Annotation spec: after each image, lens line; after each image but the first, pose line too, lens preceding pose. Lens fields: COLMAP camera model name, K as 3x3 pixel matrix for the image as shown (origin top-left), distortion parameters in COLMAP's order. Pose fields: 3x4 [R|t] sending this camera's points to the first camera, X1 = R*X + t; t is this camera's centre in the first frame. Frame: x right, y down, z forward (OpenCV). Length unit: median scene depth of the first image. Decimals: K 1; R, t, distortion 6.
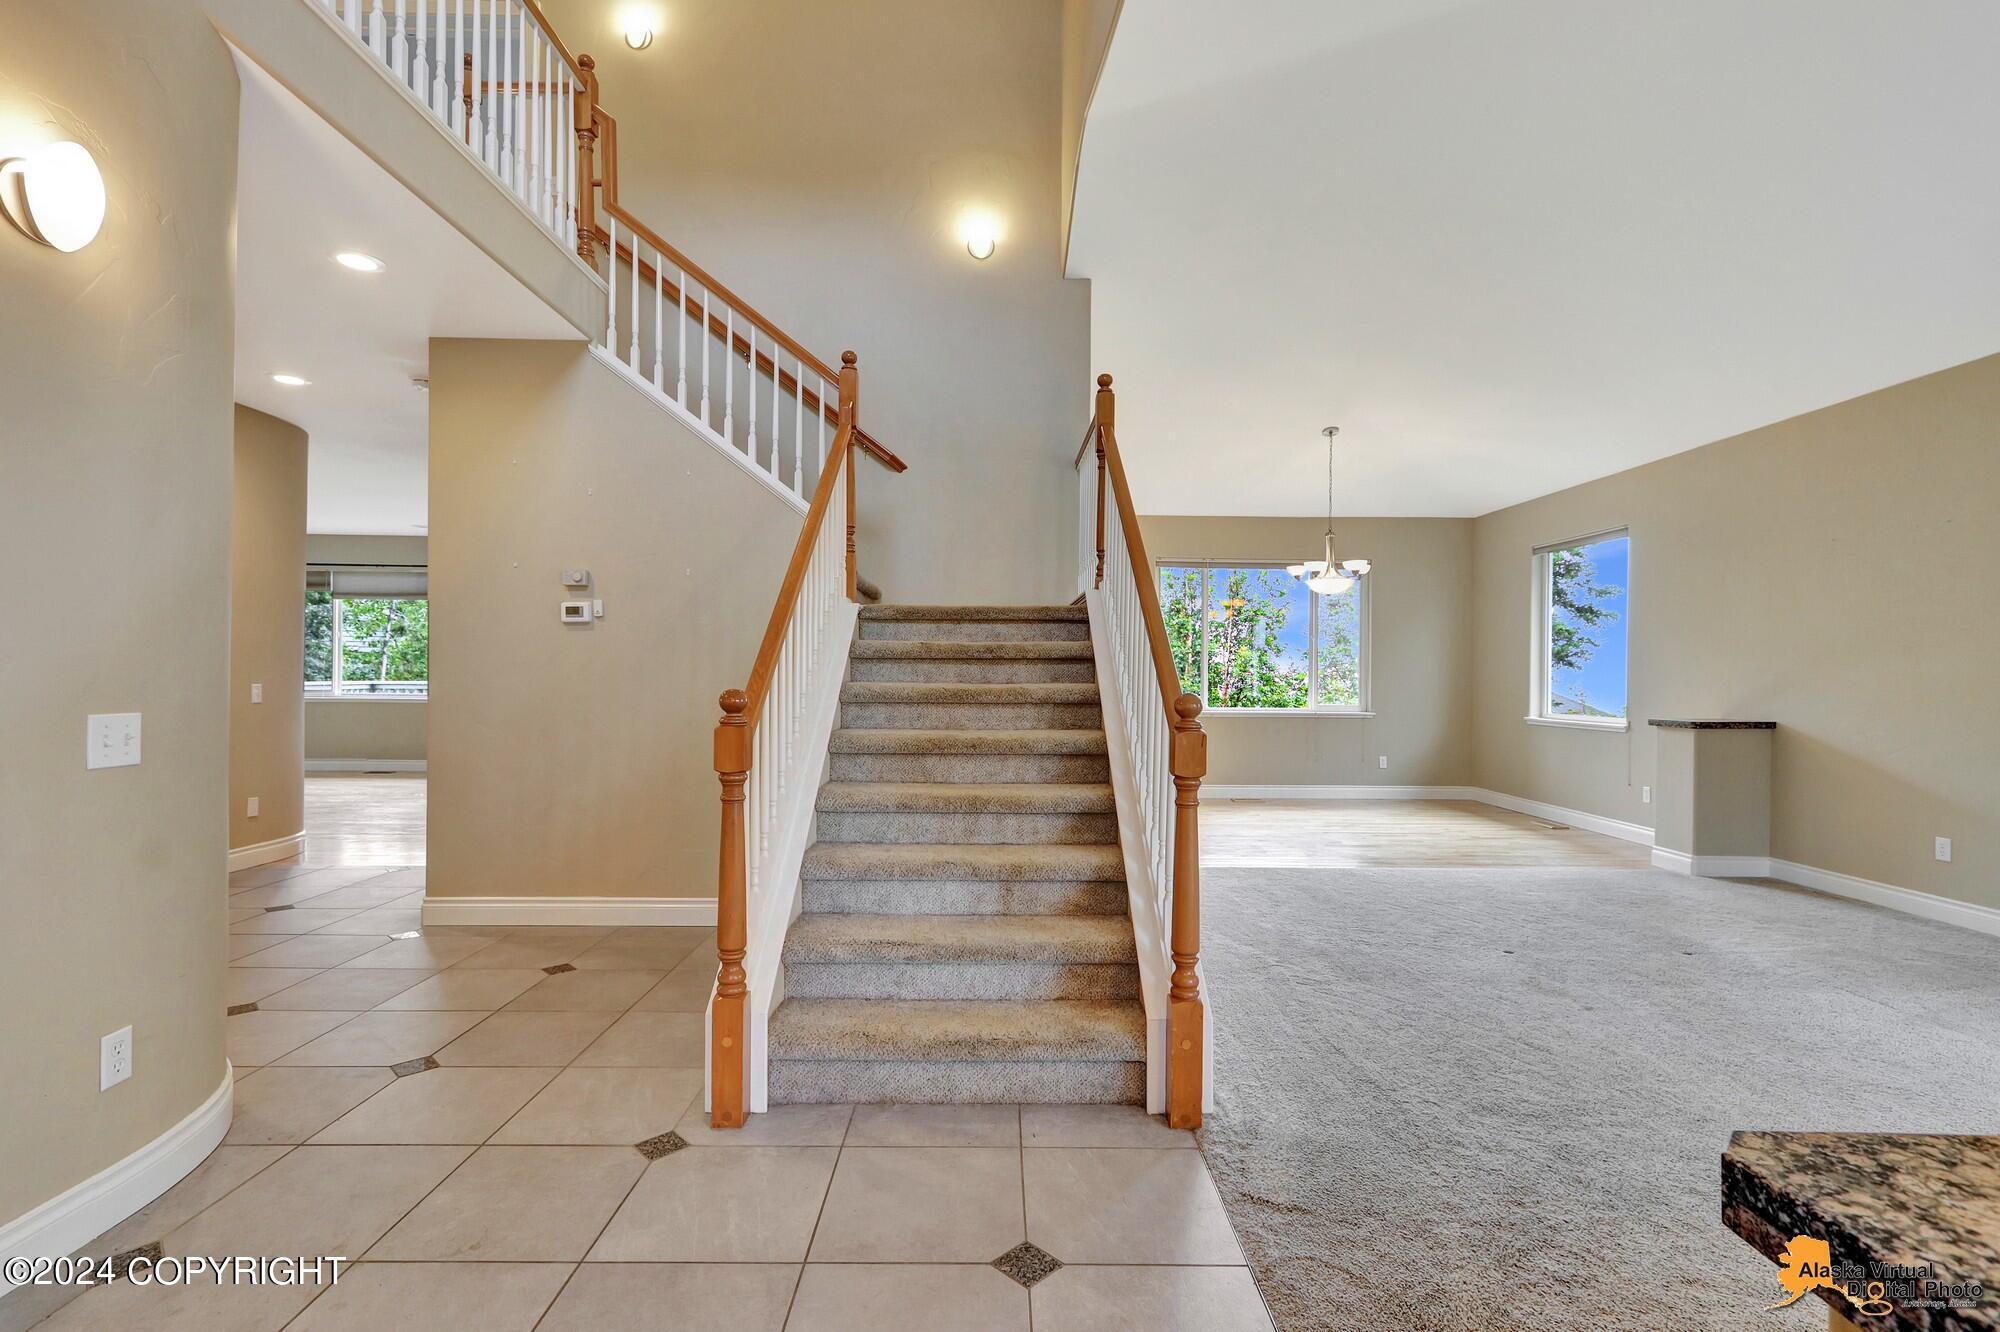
lens RADIAL K [[930.5, 0, 992.0], [0, 930.5, 654.9], [0, 0, 1]] dist [0.004213, 0.004914]
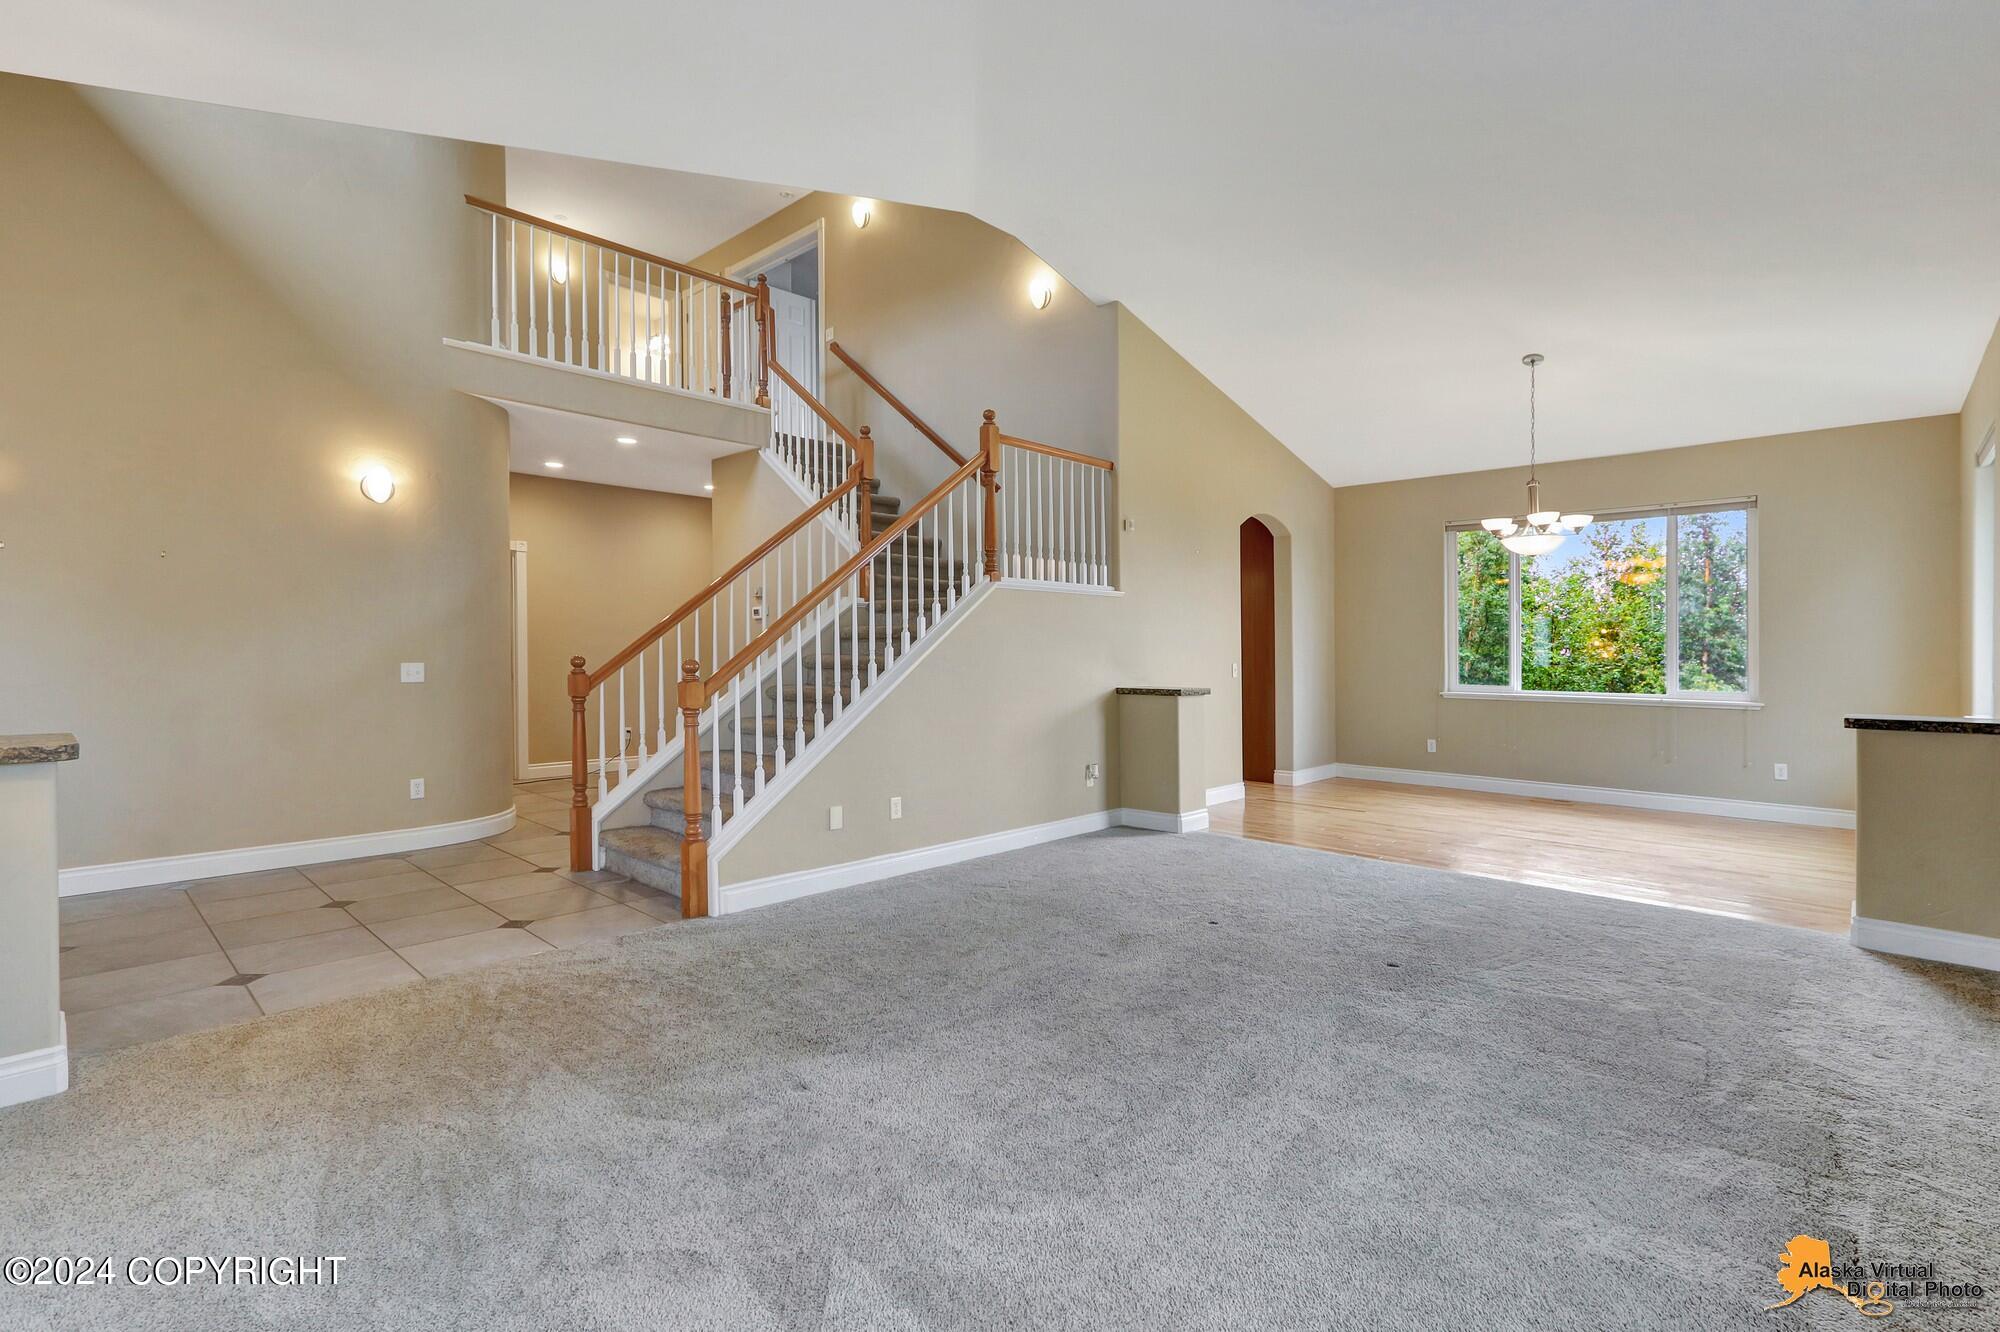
lens RADIAL K [[930.5, 0, 1014.7], [0, 930.5, 644.8], [0, 0, 1]] dist [0.004213, 0.004914]
pose [[0.719861, -0.006300, -0.694090, 1.001742], [0.013503, 0.999897, 0.004929, 0.009114], [0.693987, -0.012921, 0.719871, 0.118114]]
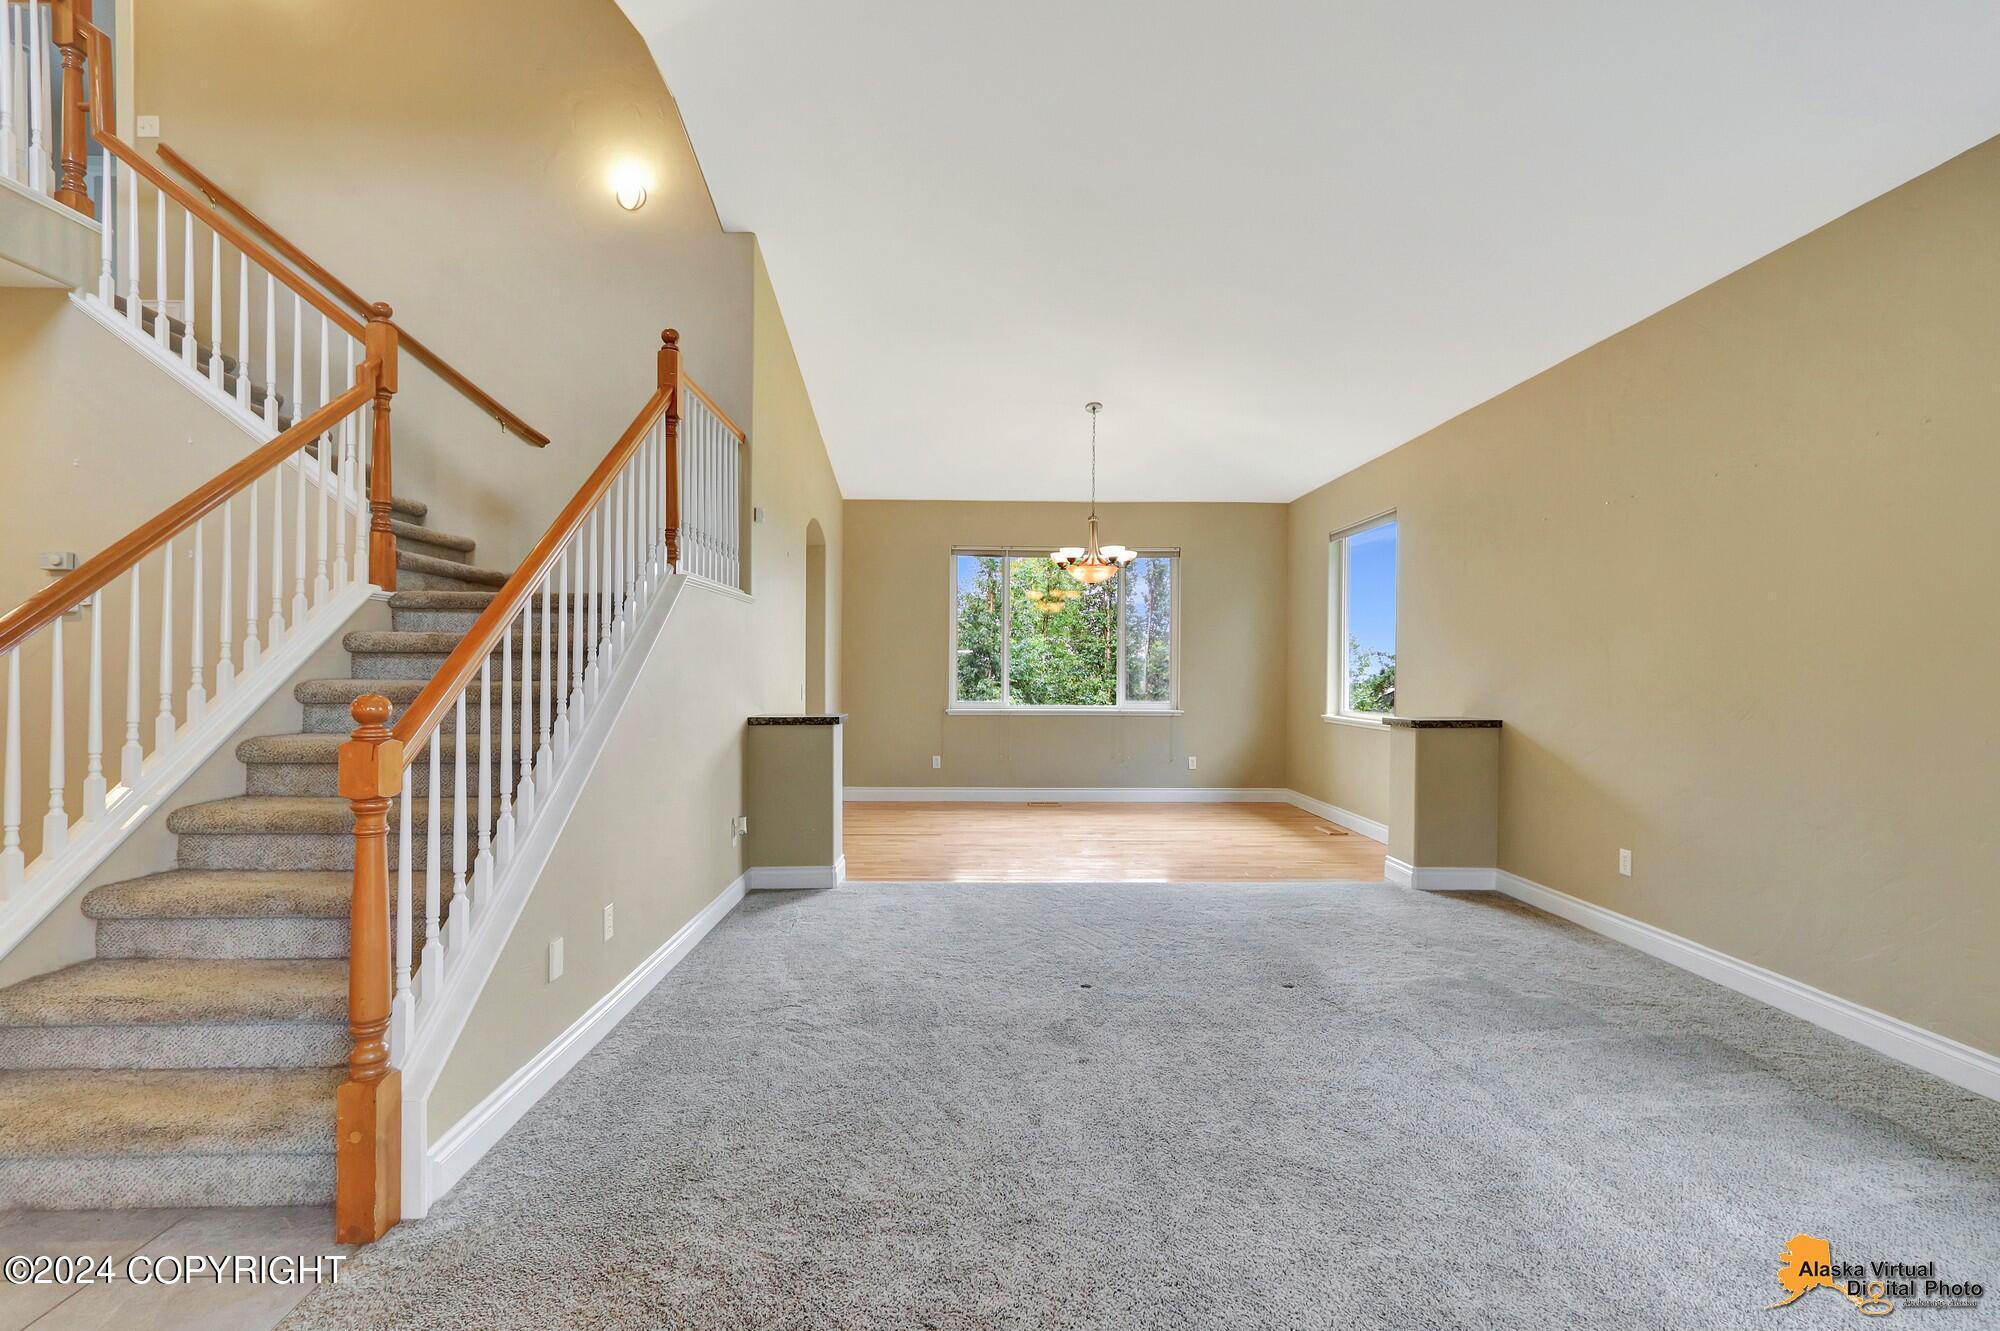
lens RADIAL K [[930.5, 0, 996.6], [0, 930.5, 653.9], [0, 0, 1]] dist [0.004213, 0.004914]
pose [[0.999993, -0.002746, 0.002399, 0.425196], [0.002740, 0.999993, 0.002567, 0.004391], [-0.002406, -0.002561, 0.999994, 0.116478]]
